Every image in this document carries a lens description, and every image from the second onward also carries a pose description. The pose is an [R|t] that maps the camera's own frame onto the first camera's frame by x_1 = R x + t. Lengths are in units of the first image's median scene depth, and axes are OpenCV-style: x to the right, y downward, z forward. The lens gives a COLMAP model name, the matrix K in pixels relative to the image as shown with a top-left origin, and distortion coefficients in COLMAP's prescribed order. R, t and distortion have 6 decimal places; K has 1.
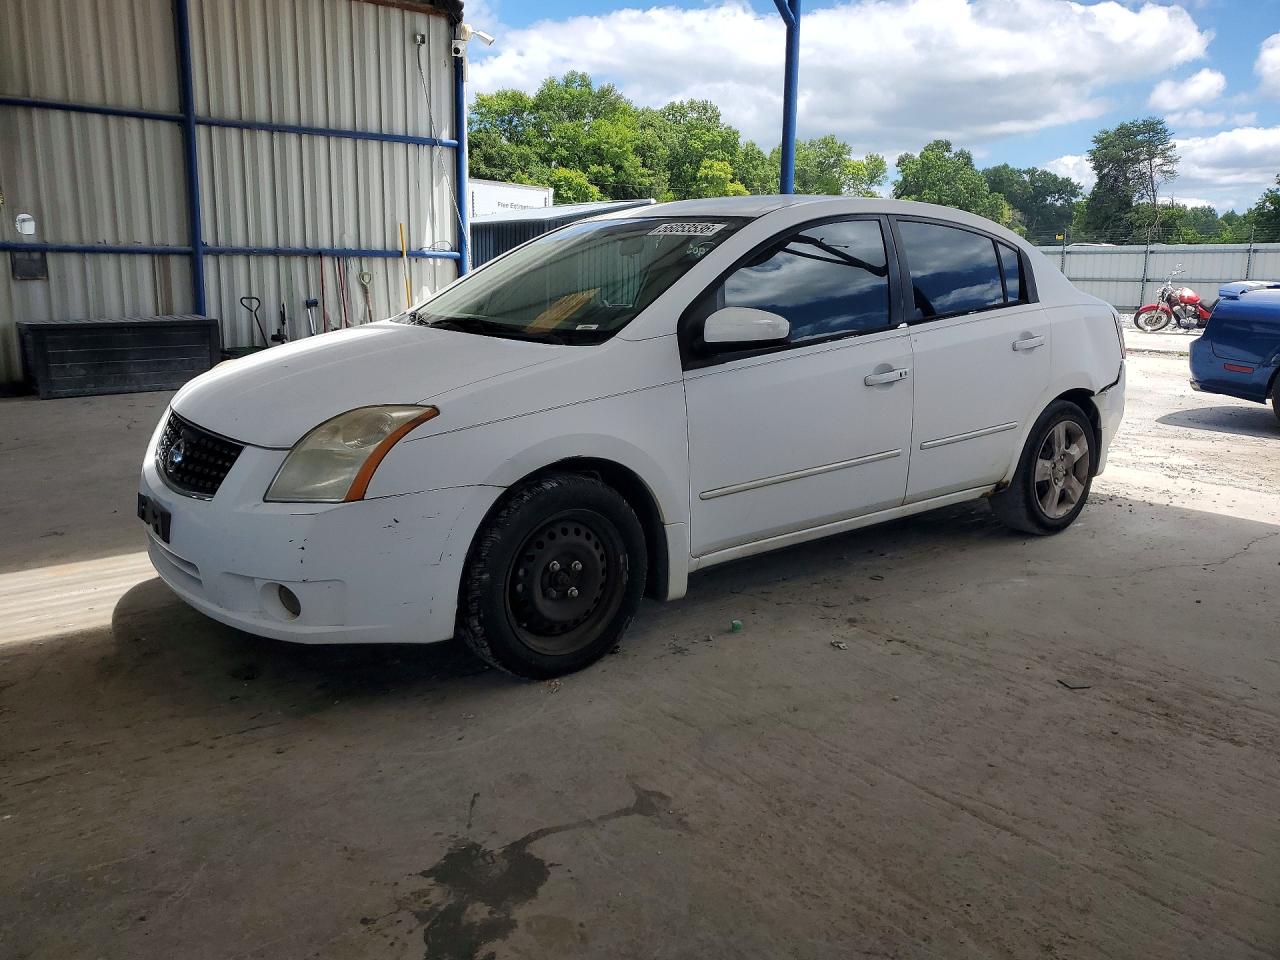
lens RADIAL K [[1026.9, 0, 640.0], [0, 1026.9, 480.0], [0, 0, 1]] dist [0.003983, 0.007624]
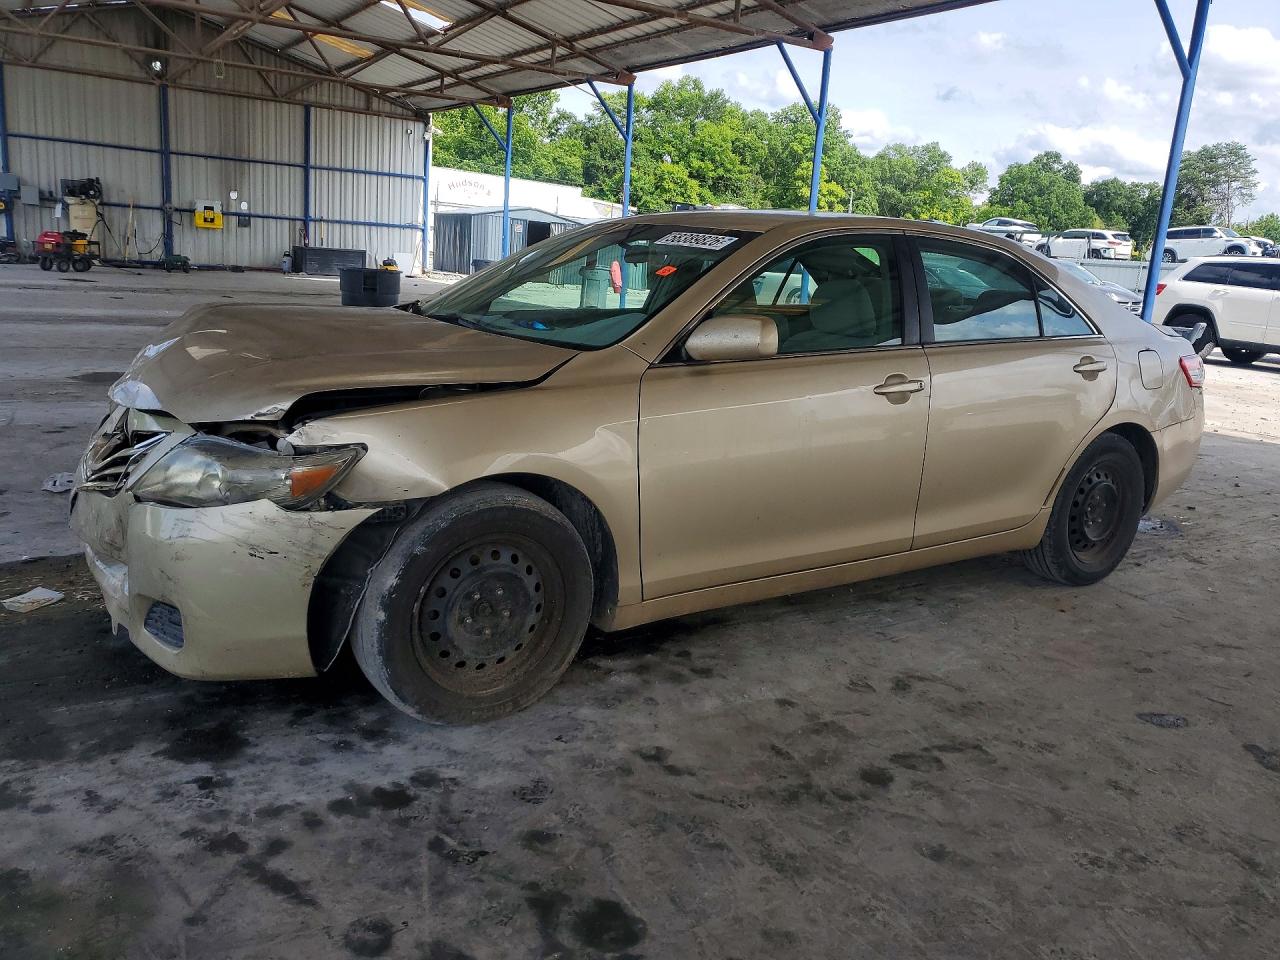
lens RADIAL K [[1026.9, 0, 640.0], [0, 1026.9, 480.0], [0, 0, 1]] dist [0.003983, 0.007624]
pose [[0.987787, 0.090654, -0.126724, 0.071095], [-0.089107, 0.995862, 0.017836, 0.027823], [0.127816, -0.006327, 0.991778, -0.131680]]
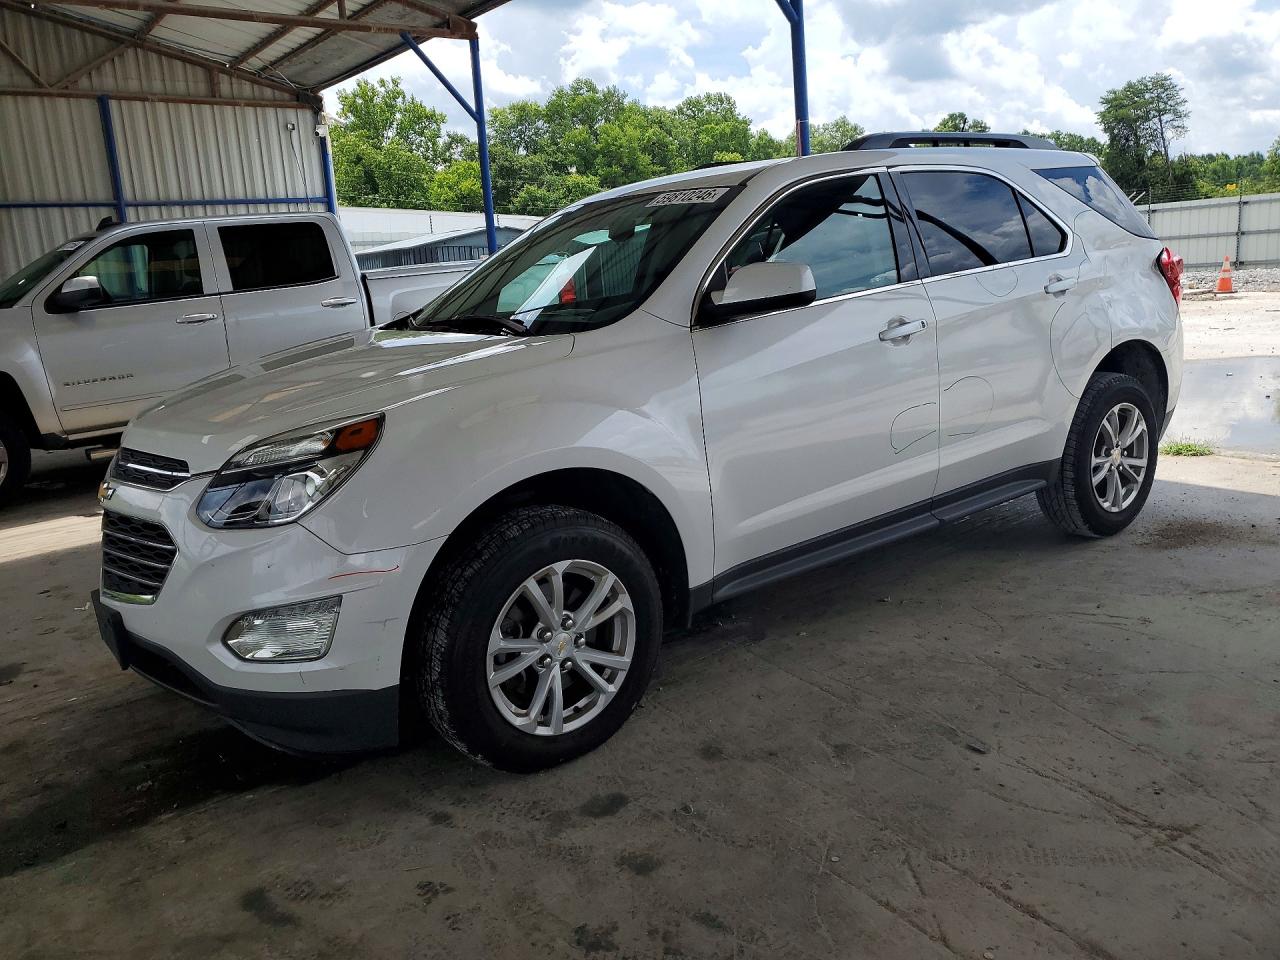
lens RADIAL K [[1026.9, 0, 640.0], [0, 1026.9, 480.0], [0, 0, 1]] dist [0.003983, 0.007624]
pose [[0.996118, -0.060532, -0.063912, 0.033453], [0.060969, 0.998128, 0.004900, 0.006636], [0.063496, -0.008778, 0.997943, -0.036936]]
